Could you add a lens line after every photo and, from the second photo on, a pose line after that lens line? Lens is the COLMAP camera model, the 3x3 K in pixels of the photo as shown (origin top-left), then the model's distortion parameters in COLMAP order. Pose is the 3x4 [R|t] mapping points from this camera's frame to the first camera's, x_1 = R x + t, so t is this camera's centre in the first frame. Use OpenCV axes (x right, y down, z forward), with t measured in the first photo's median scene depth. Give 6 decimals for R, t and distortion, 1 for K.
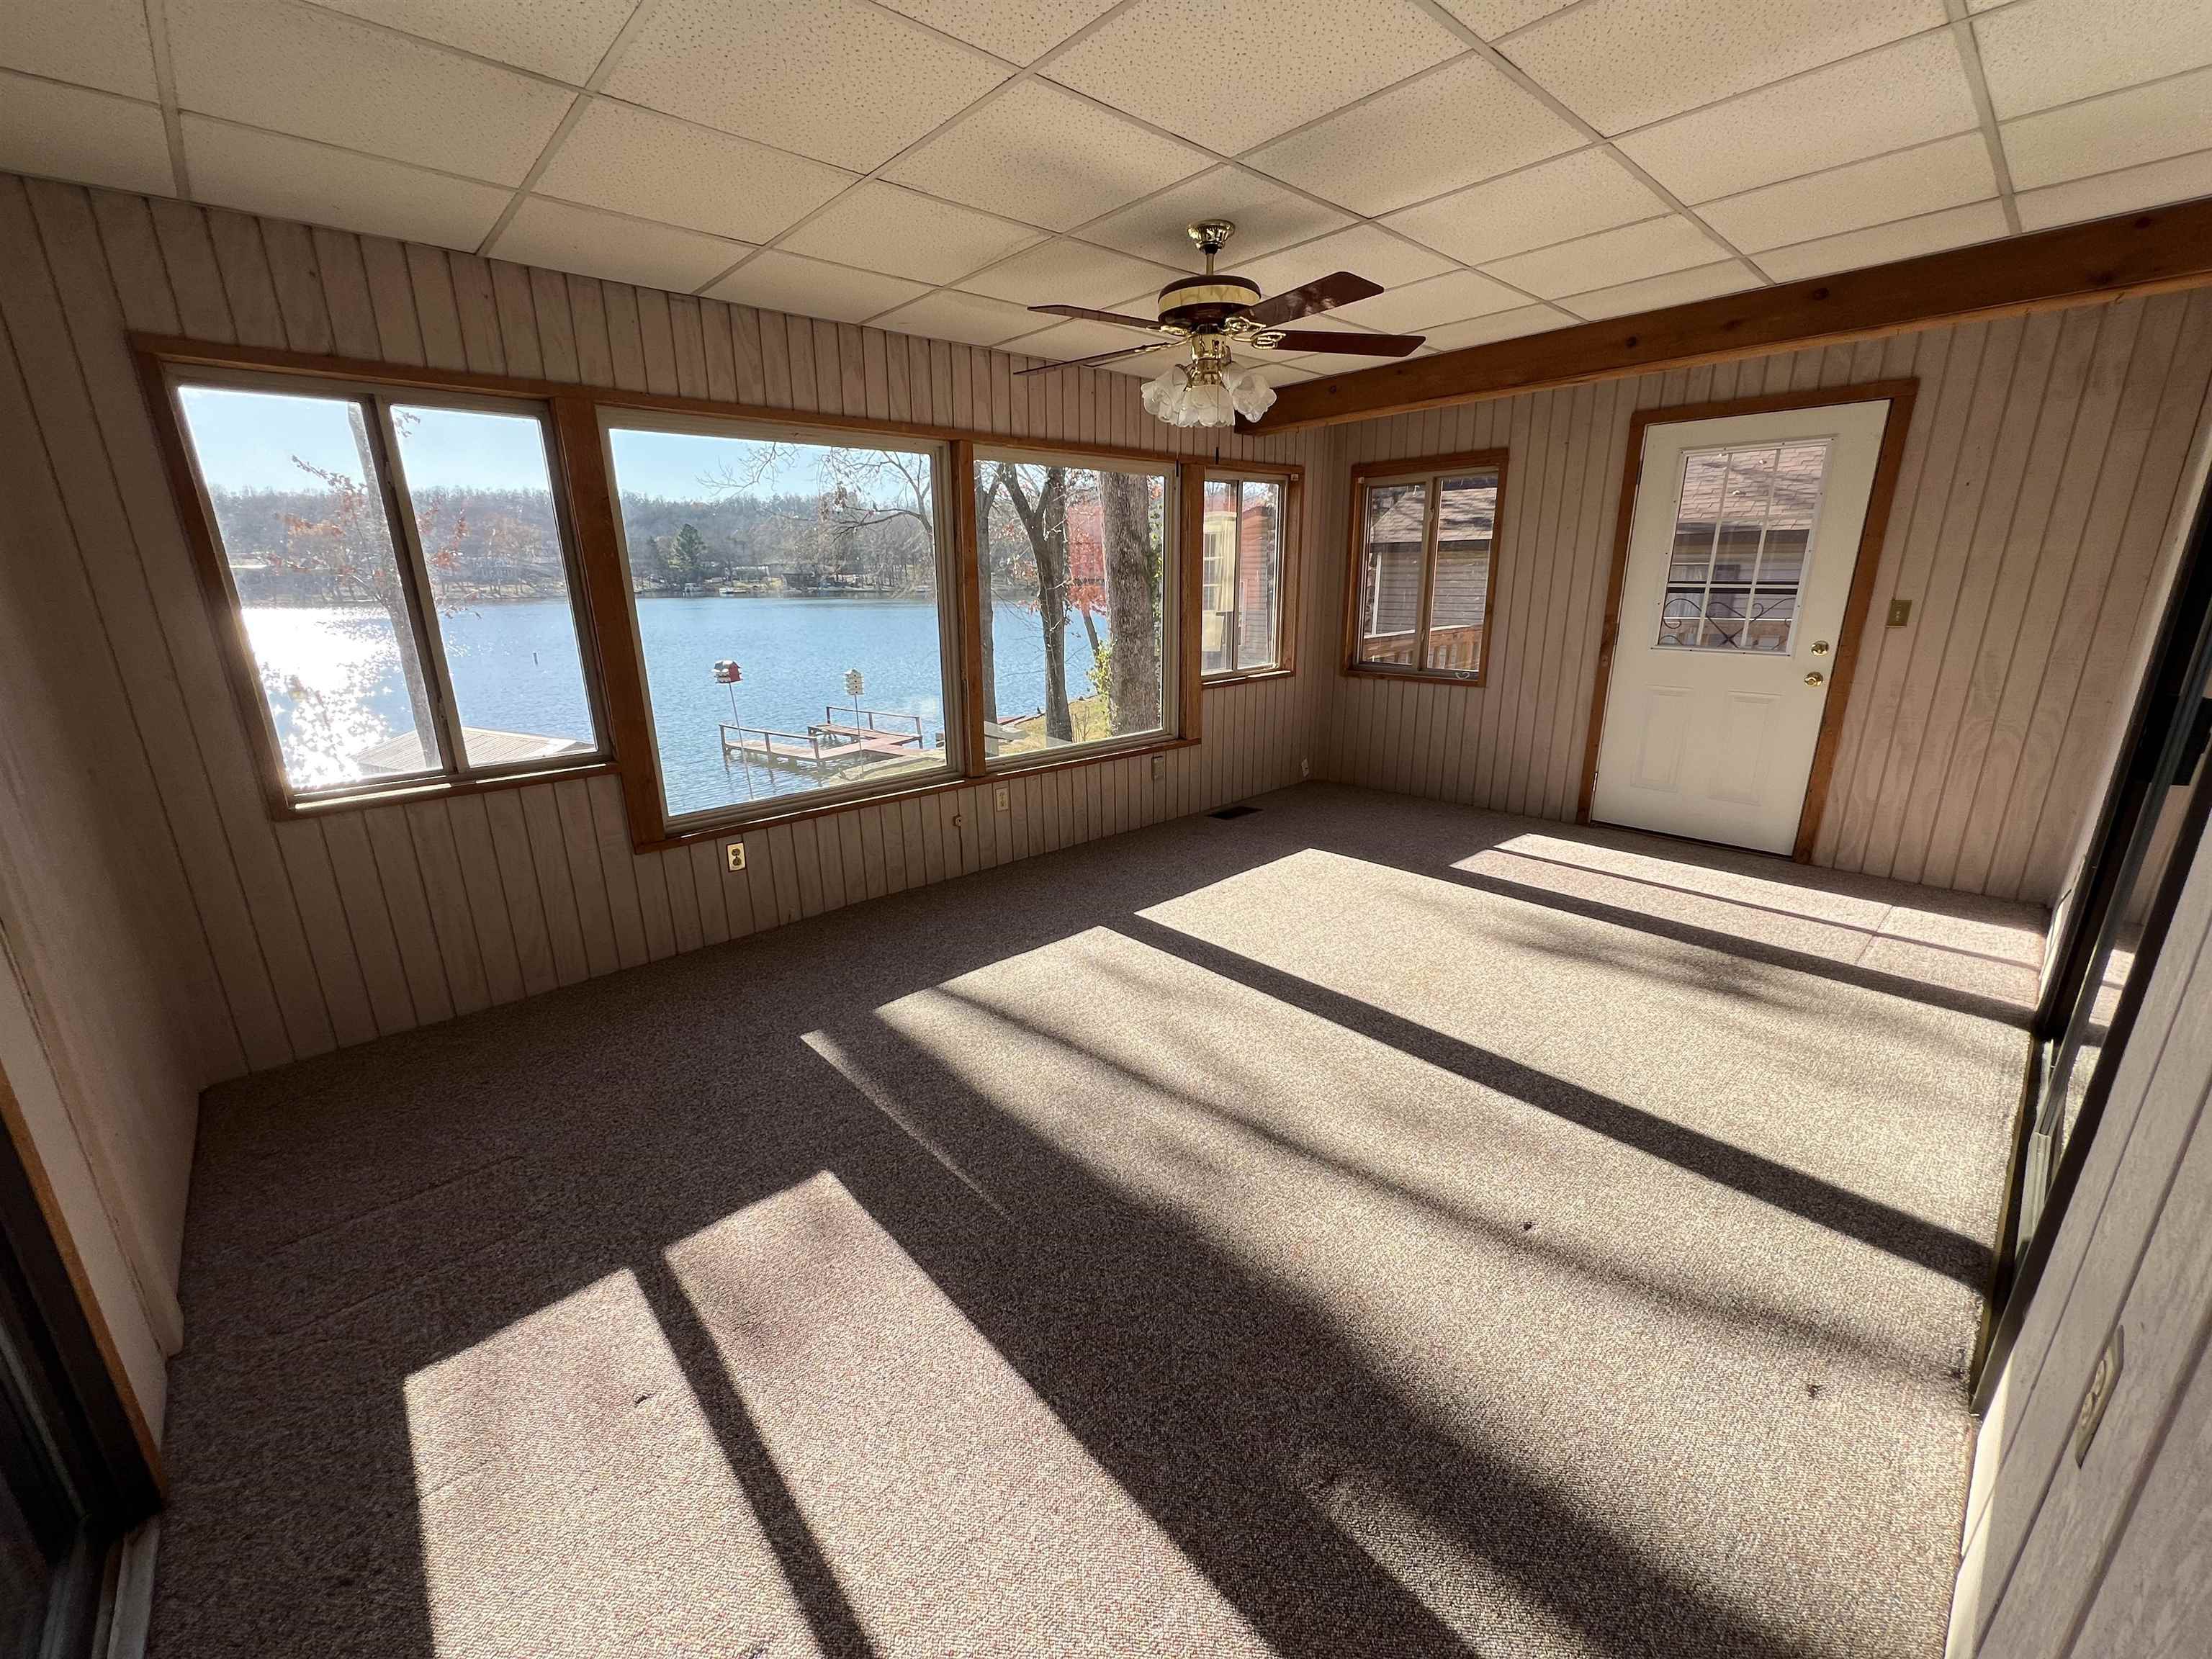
lens RADIAL K [[882.7, 0, 1103.7], [0, 882.7, 810.2], [0, 0, 1]] dist [-0.003478, 0.000888]
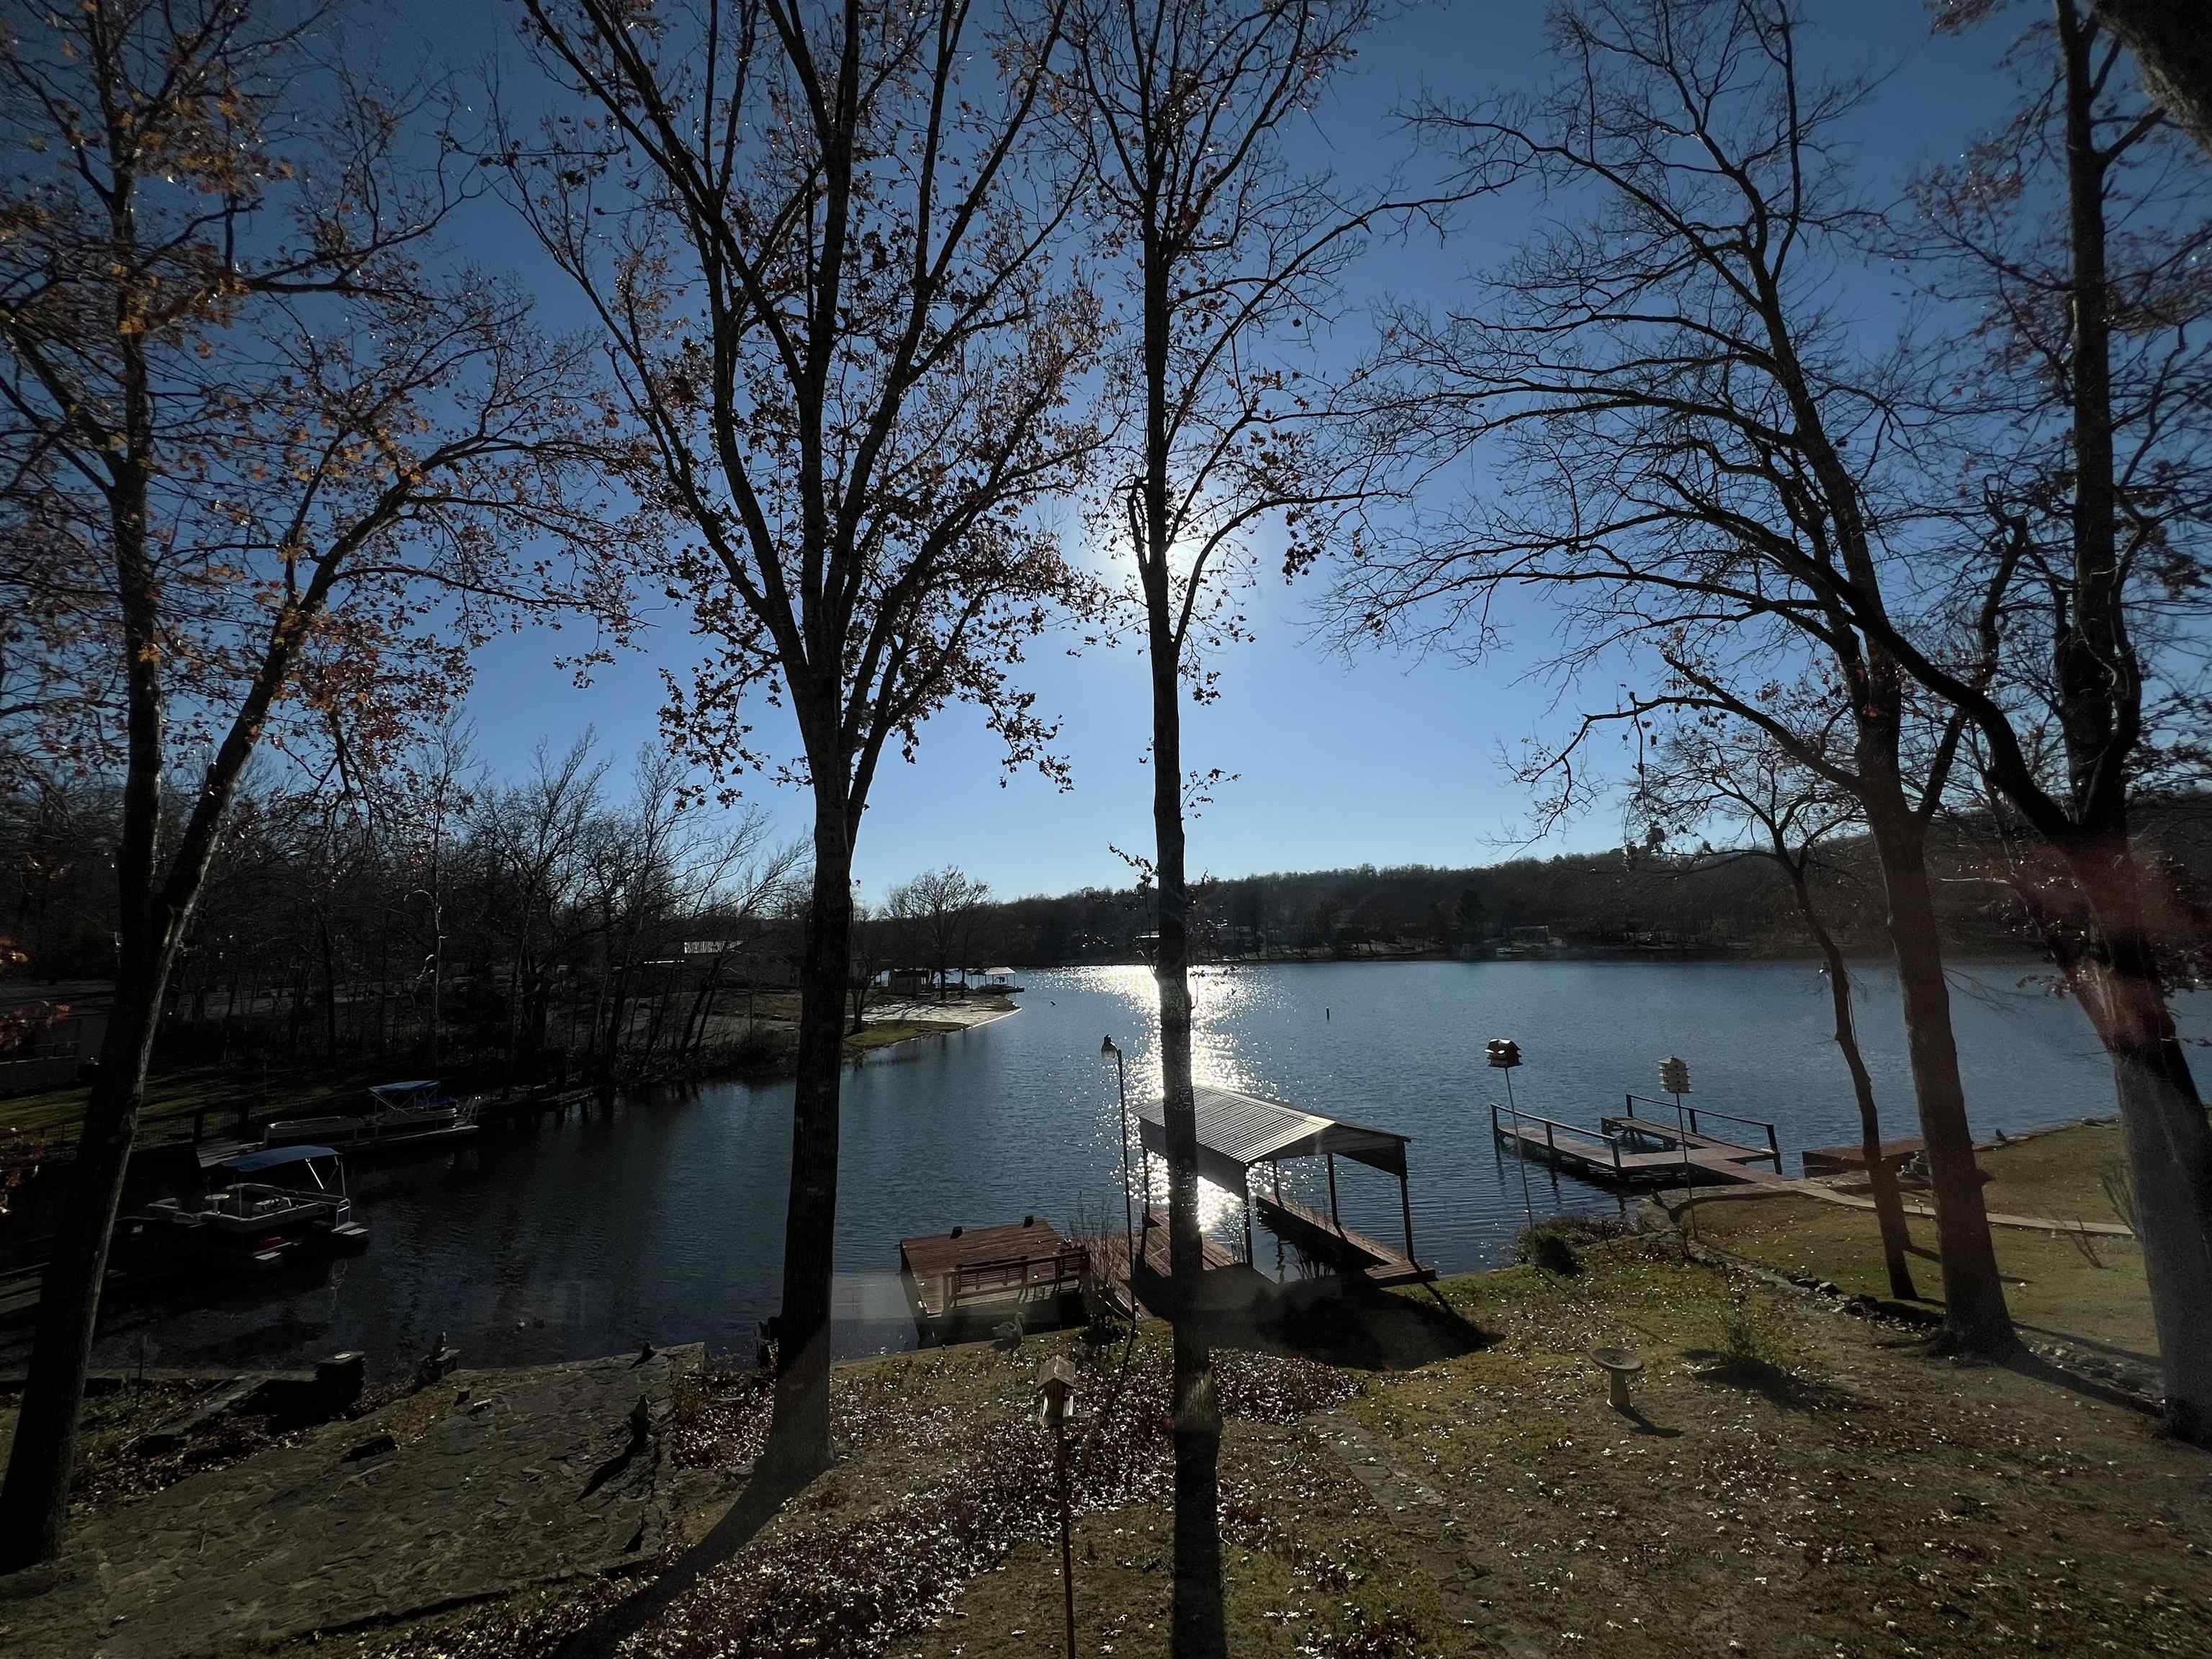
lens RADIAL K [[882.7, 0, 1105.7], [0, 882.7, 827.0], [0, 0, 1]] dist [-0.003478, 0.000888]
pose [[0.686808, -0.109810, -0.718496, -0.041514], [-0.166147, 0.938630, -0.302273, -0.028175], [0.707595, 0.326980, 0.626414, 0.093162]]
